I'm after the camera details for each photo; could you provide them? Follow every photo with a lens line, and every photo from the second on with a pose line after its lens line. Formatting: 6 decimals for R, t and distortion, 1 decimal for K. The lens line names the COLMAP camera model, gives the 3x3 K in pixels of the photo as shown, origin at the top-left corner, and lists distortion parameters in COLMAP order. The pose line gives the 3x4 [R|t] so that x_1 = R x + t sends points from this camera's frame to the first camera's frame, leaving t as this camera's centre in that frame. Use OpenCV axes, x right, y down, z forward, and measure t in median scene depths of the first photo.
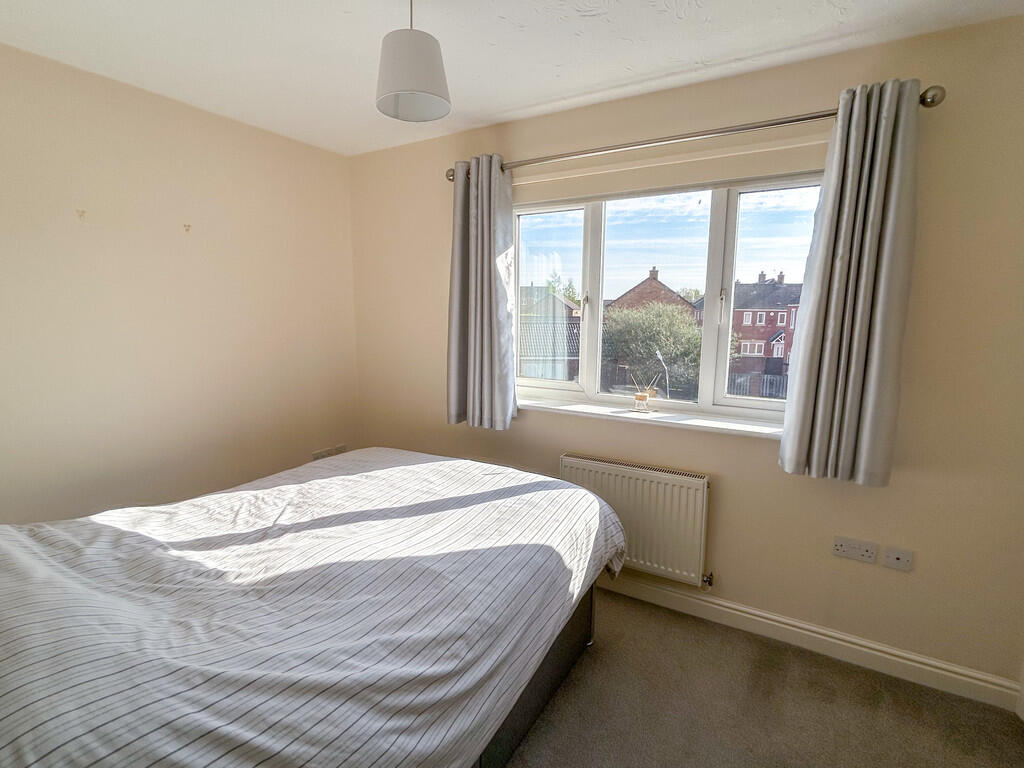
lens RADIAL K [[510.5, 0, 512.0], [0, 510.5, 384.0], [0, 0, 1]] dist [-0.001148, -0.000103]
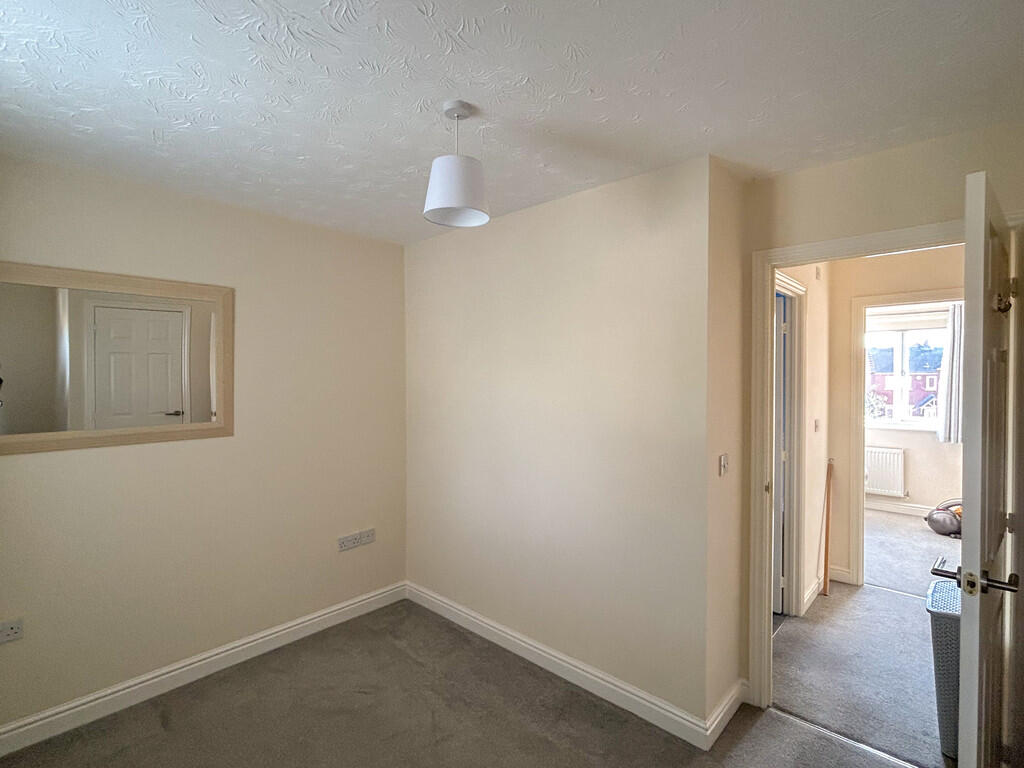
lens RADIAL K [[510.5, 0, 512.0], [0, 510.5, 384.0], [0, 0, 1]] dist [-0.001148, -0.000103]
pose [[0.979144, -0.008155, -0.203004, -0.932896], [-0.018211, 0.991649, -0.127672, 0.219181], [0.202350, 0.128706, 0.970819, -1.747718]]
